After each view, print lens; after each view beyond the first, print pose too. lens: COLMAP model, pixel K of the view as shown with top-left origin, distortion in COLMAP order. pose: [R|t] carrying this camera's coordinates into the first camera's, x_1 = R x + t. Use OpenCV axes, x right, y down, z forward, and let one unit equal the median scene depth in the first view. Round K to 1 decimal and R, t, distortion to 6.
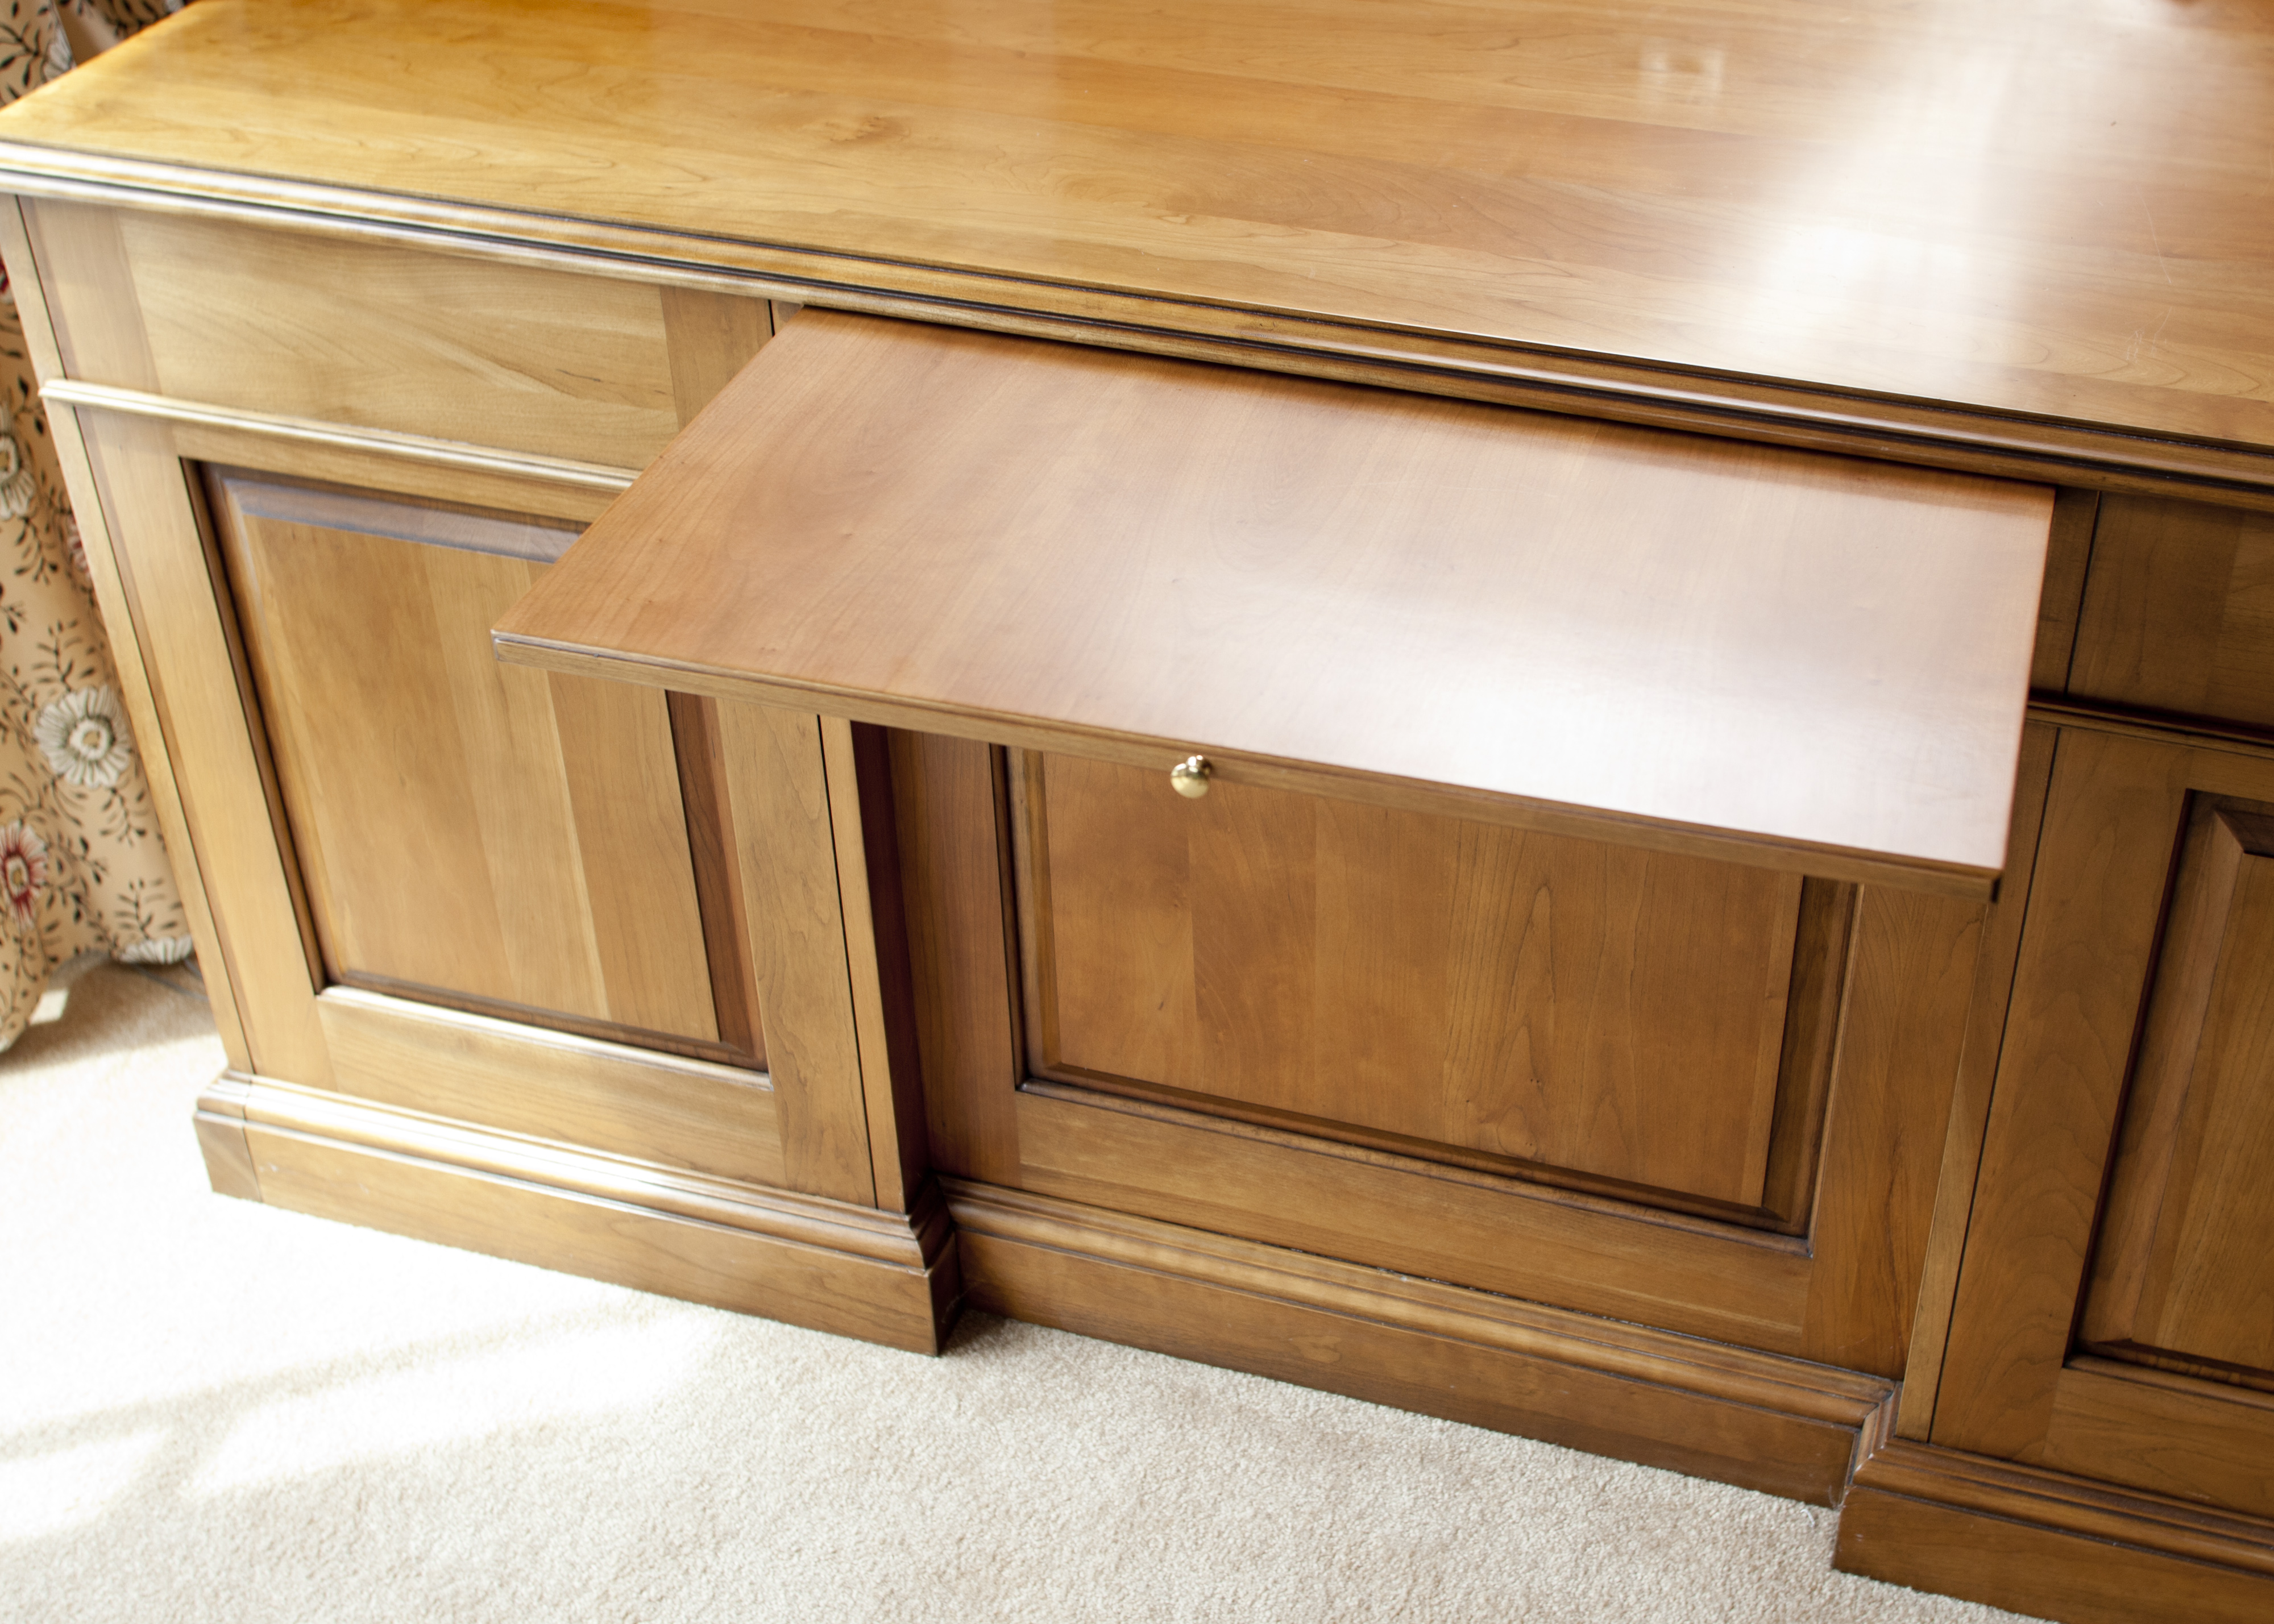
lens RADIAL K [[2717.1, 0, 1138.8], [0, 2717.1, 800.1], [0, 0, 1]] dist [-0.009058, 0.000000]
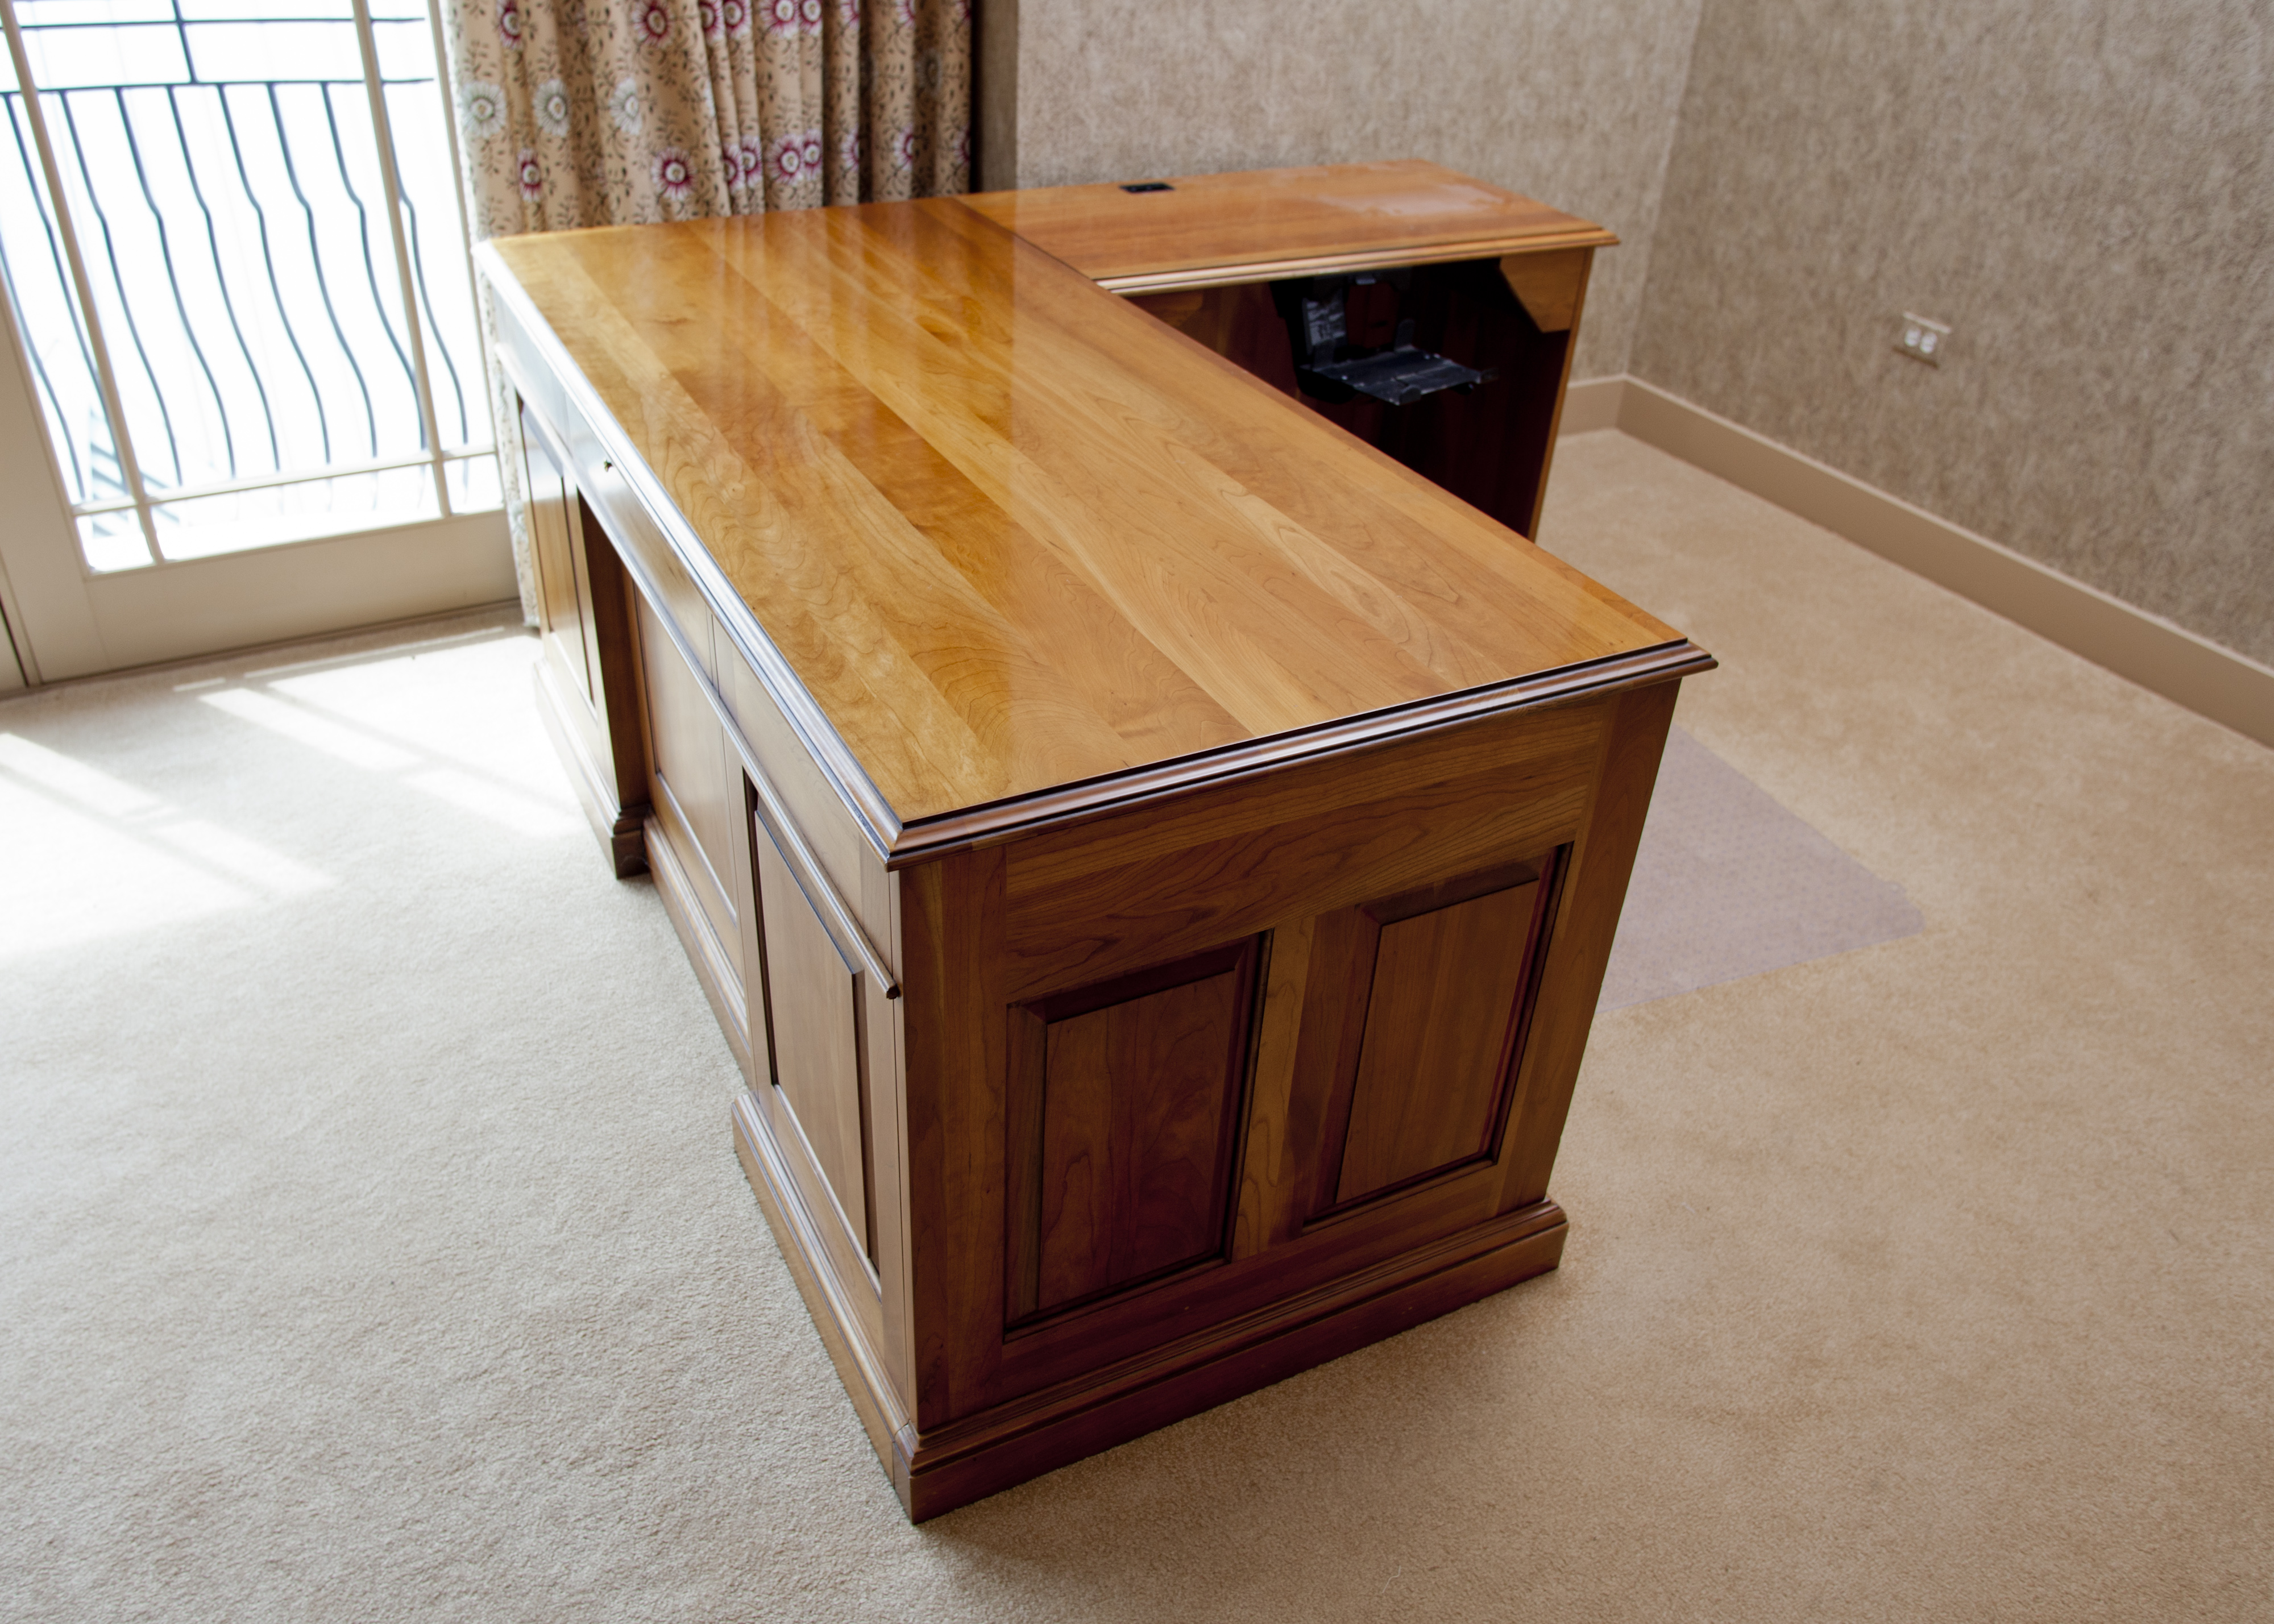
lens RADIAL K [[1696.9, 0, 998.4], [0, 1696.9, 837.9], [0, 0, 1]] dist [-0.073724, 0.044092]
pose [[0.661206, 0.426978, -0.616844, 0.959166], [-0.425636, 0.890597, 0.160222, -0.171054], [0.617771, 0.156611, 0.770605, 0.147670]]
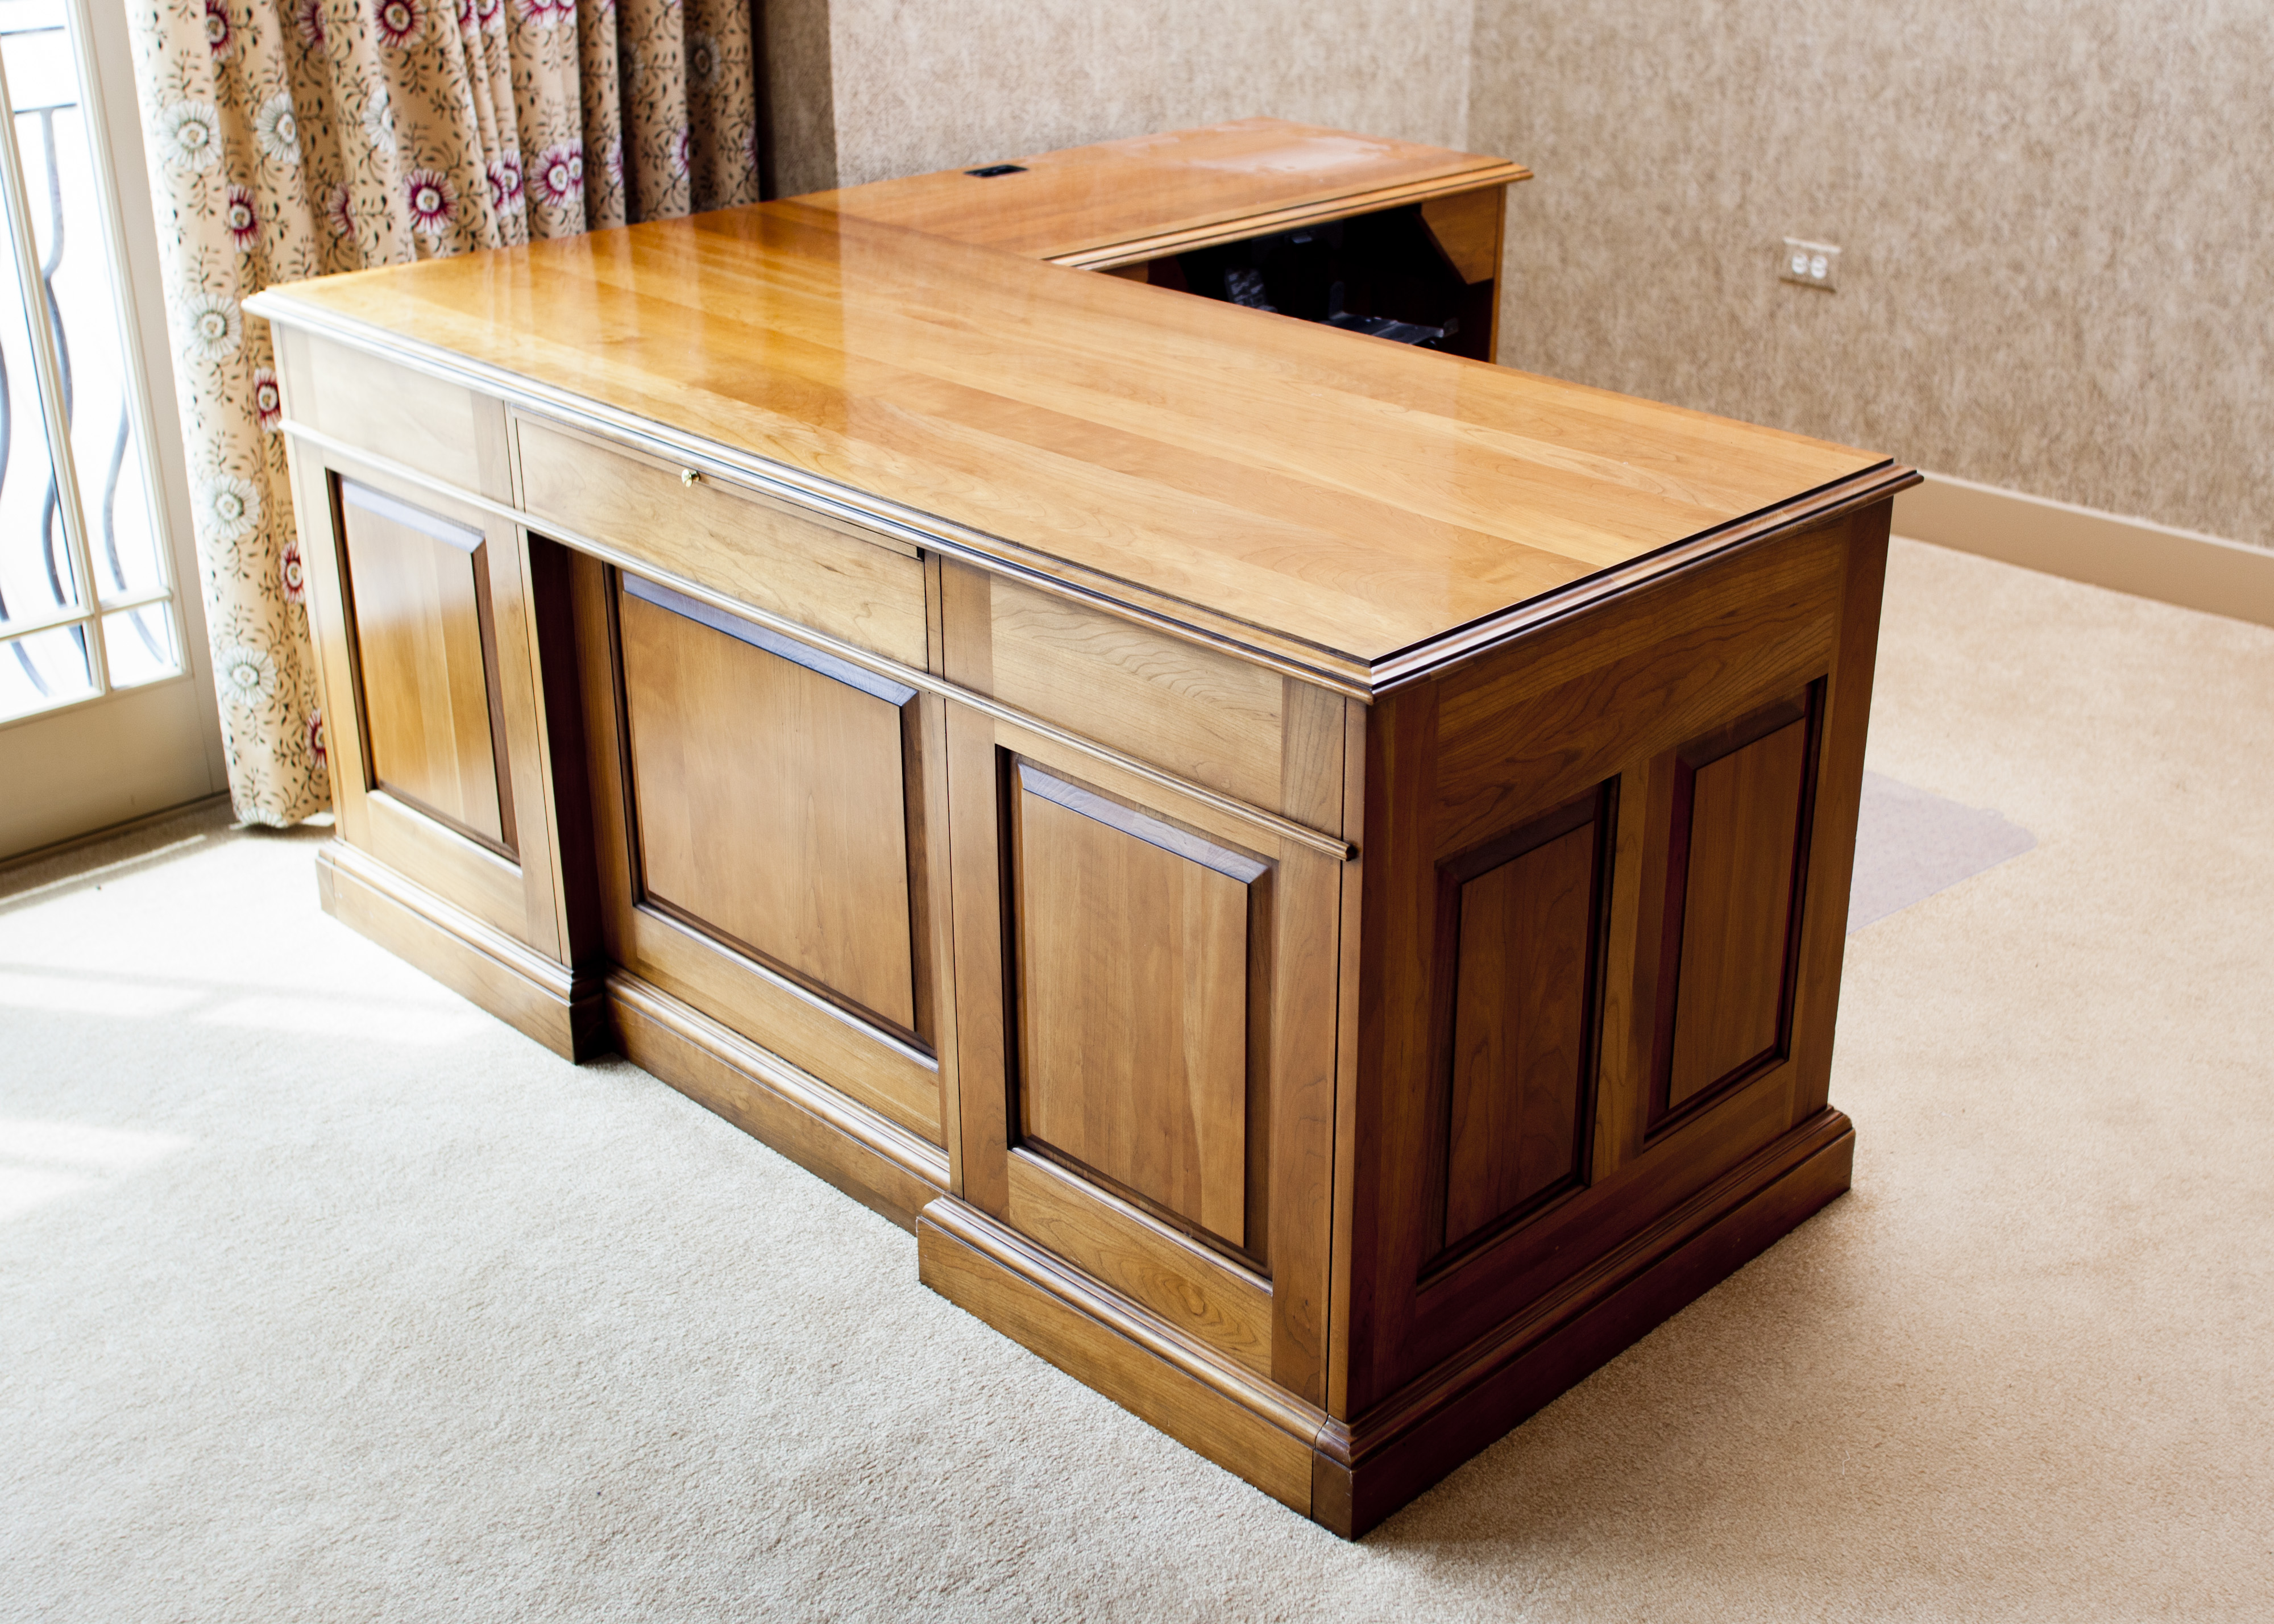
lens RADIAL K [[2717.1, 0, 1130.2], [0, 2717.1, 813.7], [0, 0, 1]] dist [-0.009058, 0.000000]
pose [[0.879377, 0.189912, -0.436612, 0.935714], [-0.258888, 0.960323, -0.103714, 0.144849], [0.399592, 0.204237, 0.893652, -0.385331]]
